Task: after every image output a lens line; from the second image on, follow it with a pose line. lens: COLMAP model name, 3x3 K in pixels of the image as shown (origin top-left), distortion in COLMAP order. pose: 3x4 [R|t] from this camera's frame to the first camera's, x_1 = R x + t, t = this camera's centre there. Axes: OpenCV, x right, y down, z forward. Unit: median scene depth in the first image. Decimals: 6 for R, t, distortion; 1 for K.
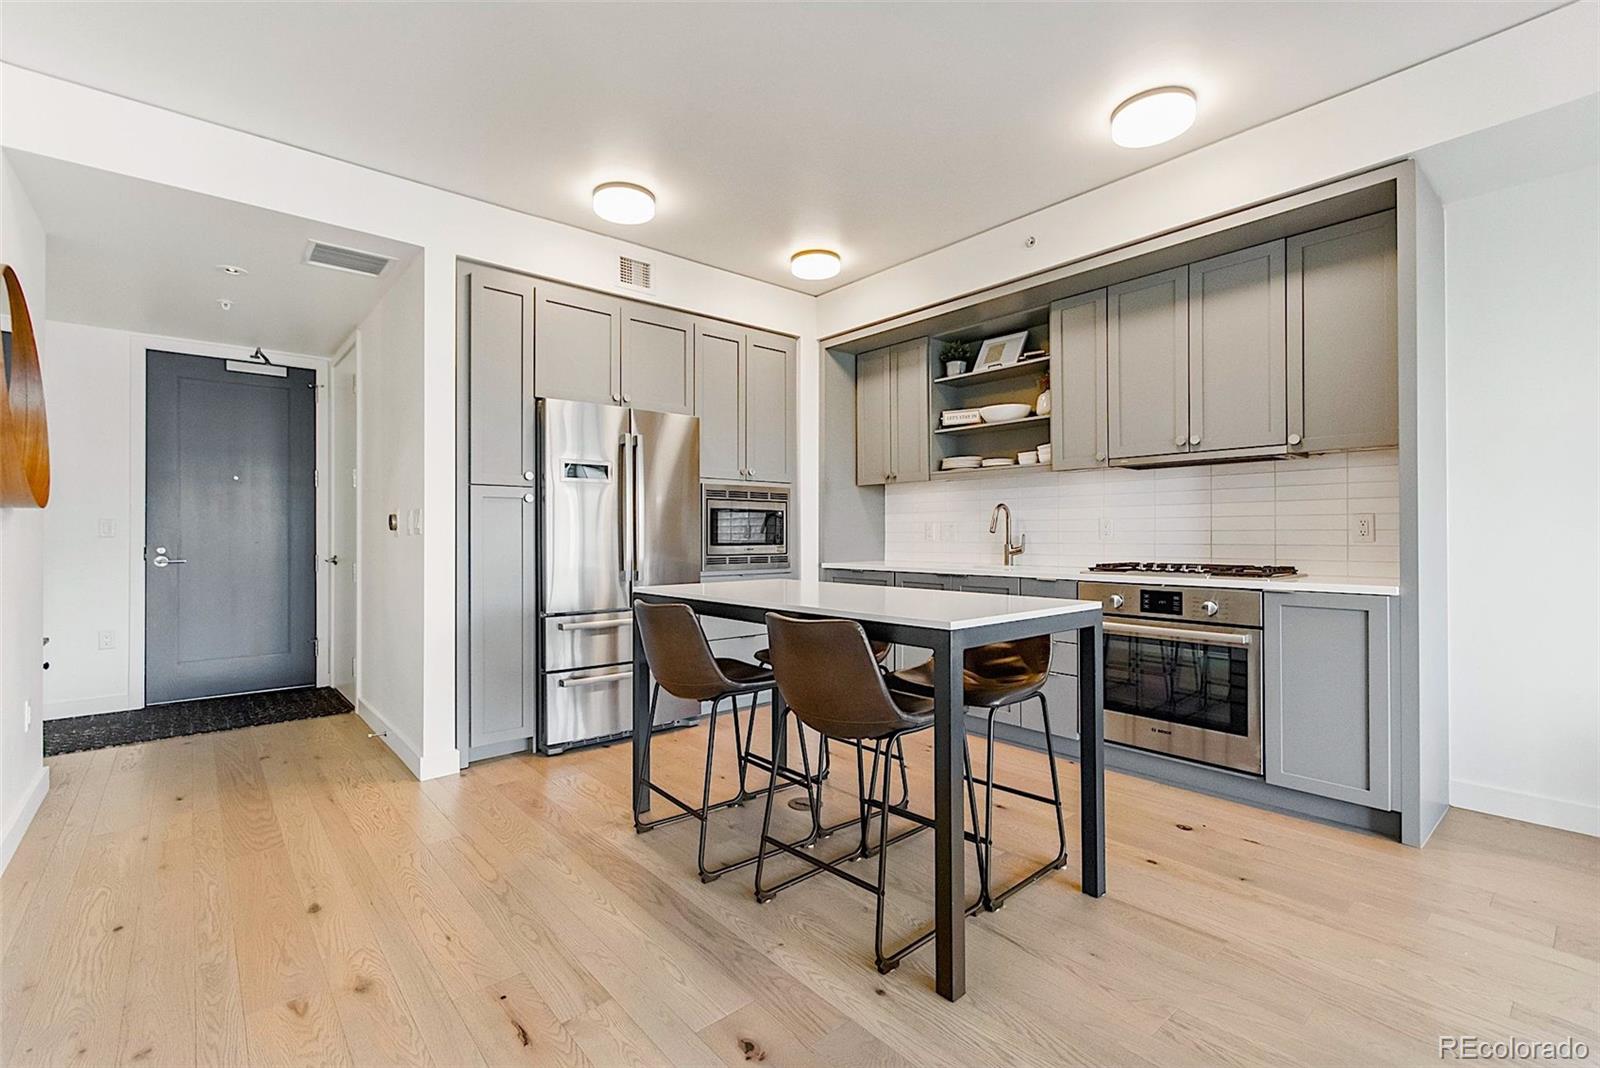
lens RADIAL K [[707.0, 0, 782.6], [0, 707.0, 529.0], [0, 0, 1]] dist [0.001309, -0.000044]
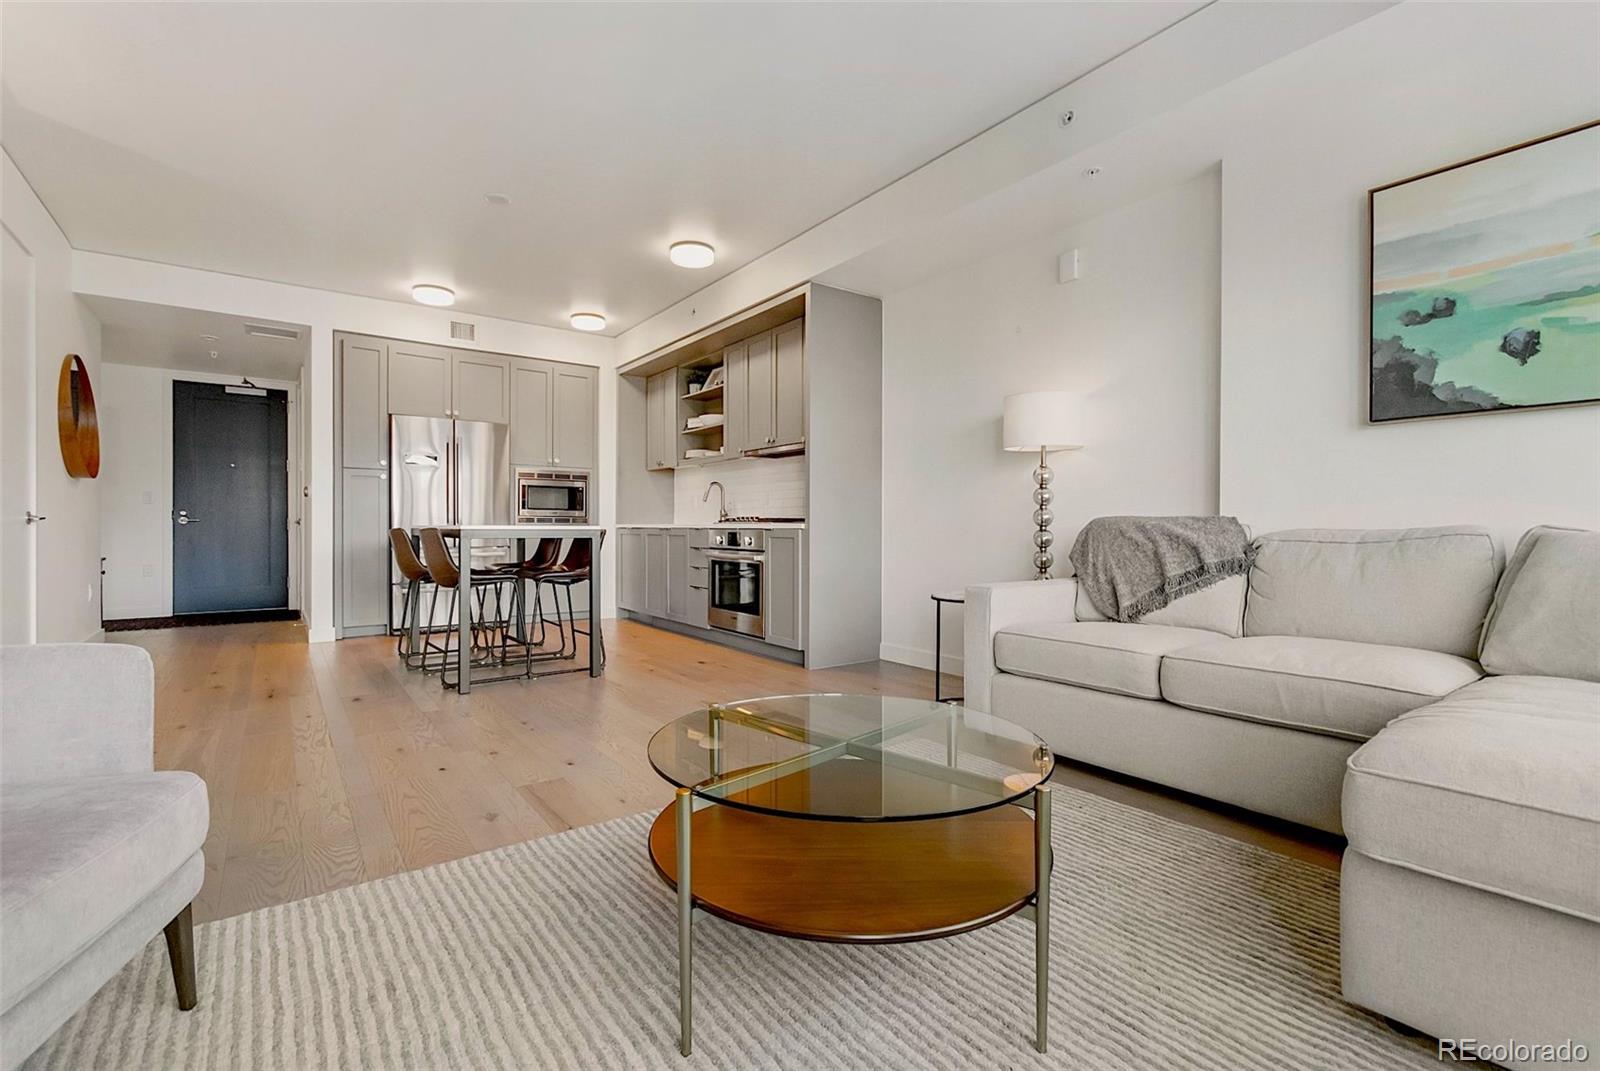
lens RADIAL K [[707.0, 0, 782.6], [0, 707.0, 530.5], [0, 0, 1]] dist [0.001309, -0.000044]
pose [[0.997260, 0.005393, -0.073782, 0.563617], [-0.004239, 0.999866, 0.015791, 0.041672], [0.073857, -0.015435, 0.997149, -0.457947]]
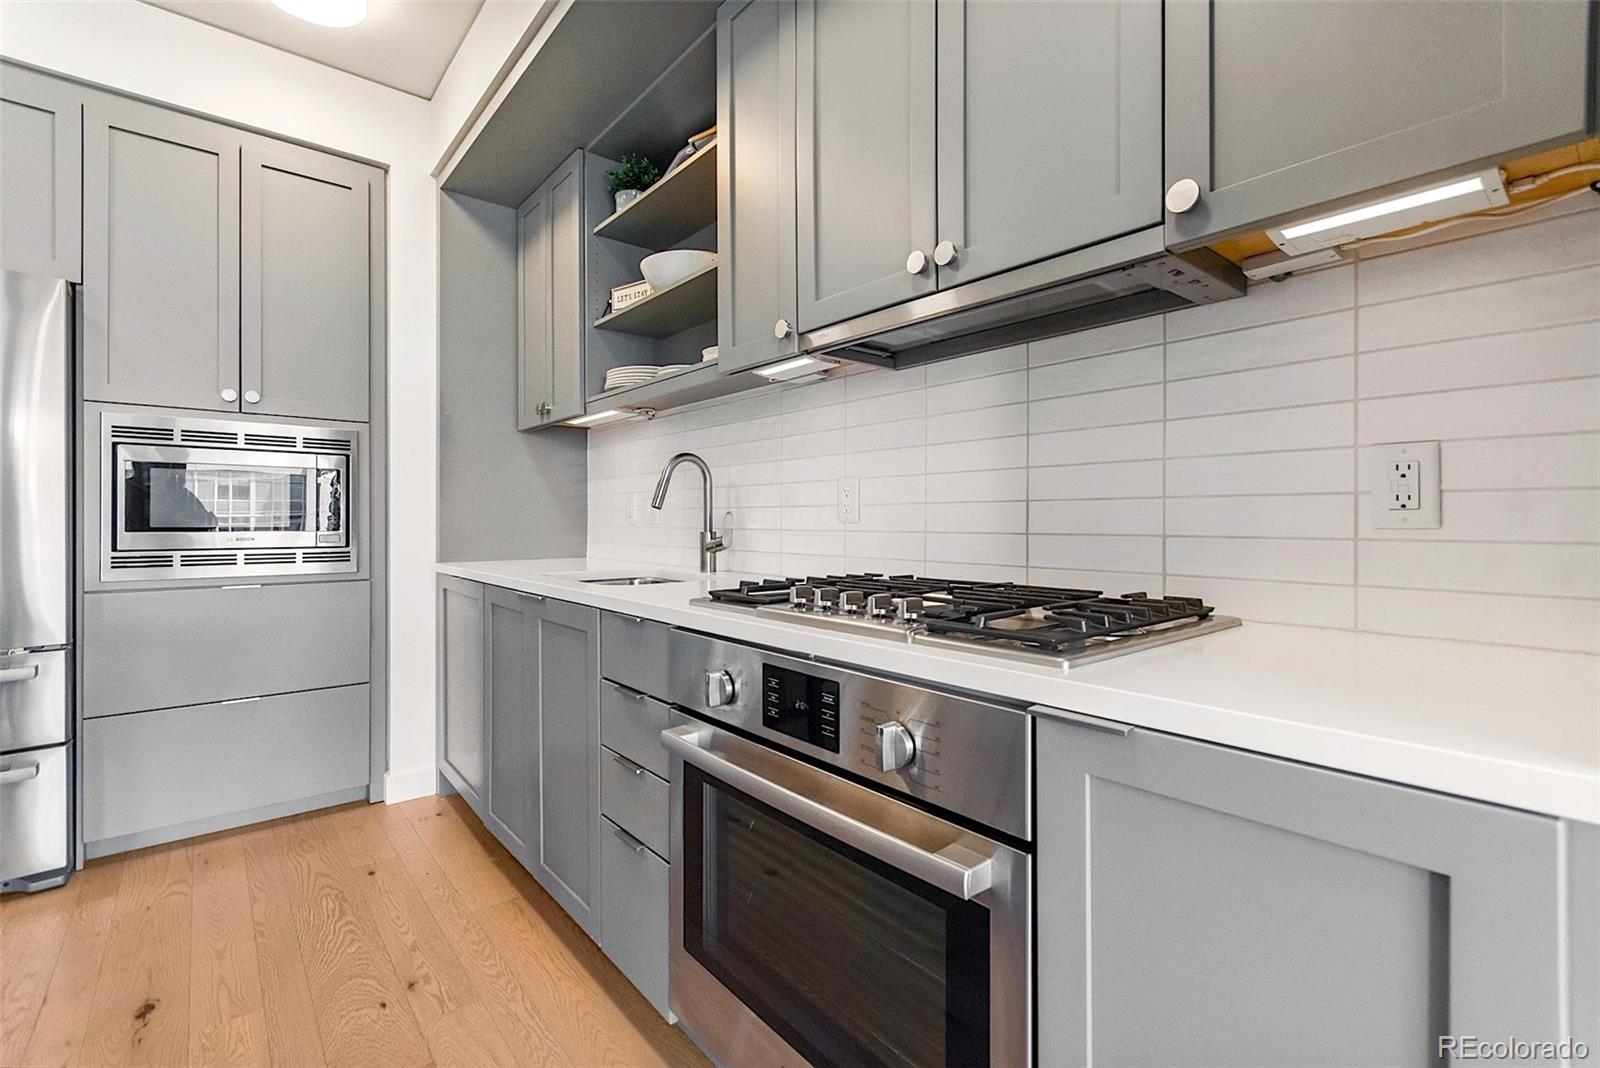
lens RADIAL K [[706.3, 0, 781.2], [0, 706.3, 520.5], [0, 0, 1]] dist [-0.001581, -0.000366]
pose [[0.999910, 0.002453, -0.013199, 0.389928], [-0.002326, 0.999951, 0.009639, 0.008447], [0.013222, -0.009607, 0.999866, 0.486445]]
